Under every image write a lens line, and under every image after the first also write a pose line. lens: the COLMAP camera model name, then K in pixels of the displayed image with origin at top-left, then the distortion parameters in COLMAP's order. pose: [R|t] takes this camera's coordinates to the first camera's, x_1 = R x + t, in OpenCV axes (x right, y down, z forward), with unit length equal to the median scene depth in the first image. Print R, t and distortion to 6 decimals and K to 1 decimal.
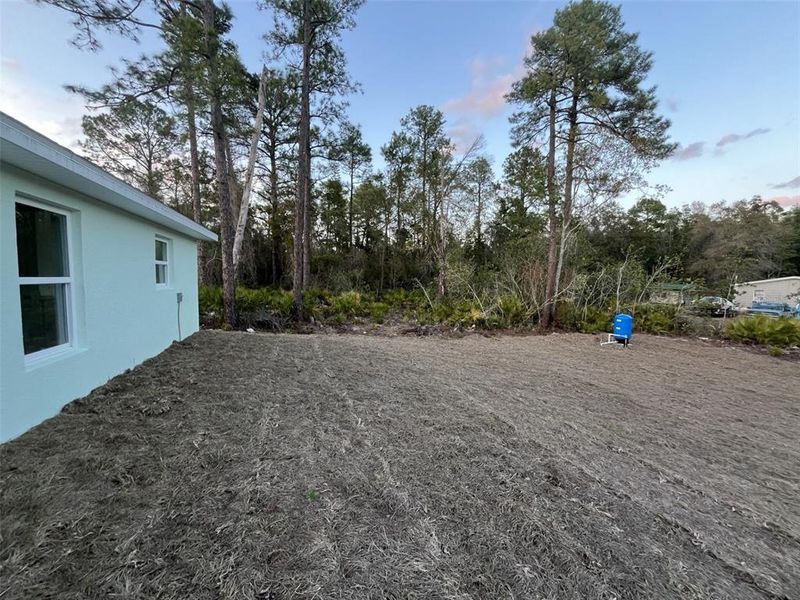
lens RADIAL K [[321.8, 0, 412.7], [0, 321.8, 296.0], [0, 0, 1]] dist [-0.013818, -0.000033]
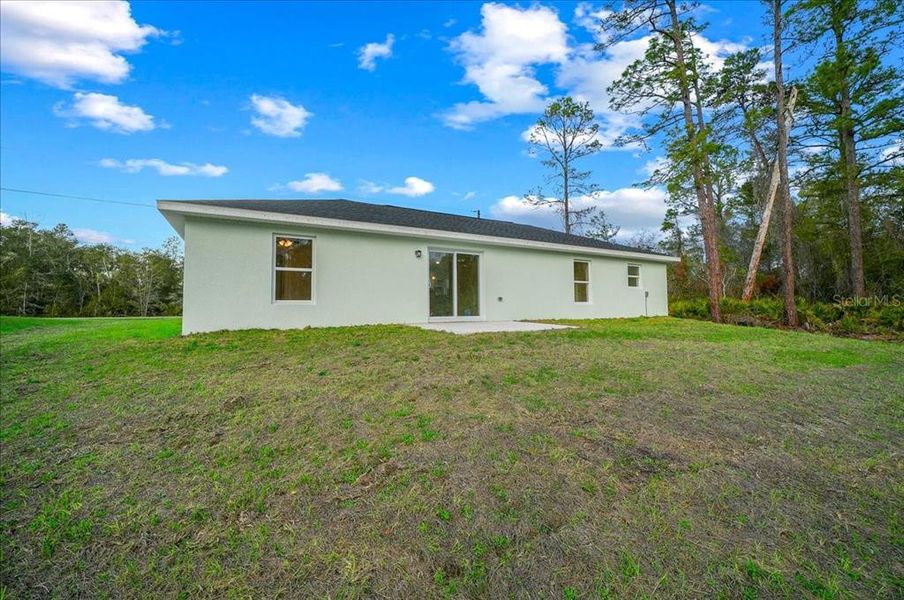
lens RADIAL K [[394.5, 0, 425.3], [0, 394.5, 315.0], [0, 0, 1]] dist [-0.000365, -0.000146]
pose [[0.130440, -0.019888, -0.991257, 0.505667], [-0.040631, 0.998852, -0.025387, 0.085177], [0.990623, 0.043587, 0.129482, -0.219299]]
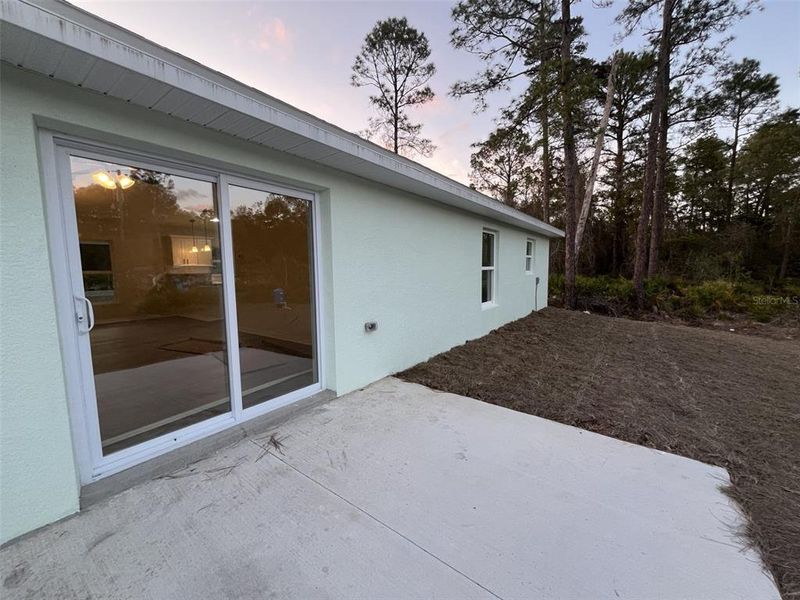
lens RADIAL K [[328.7, 0, 400.0], [0, 328.7, 300.0], [0, 0, 1]] dist [0.007742, -0.000203]
pose [[0.555001, 0.058548, -0.829787, 0.050934], [-0.024616, 0.998239, 0.053969, 0.009365], [0.831485, -0.009527, 0.555465, -0.110614]]
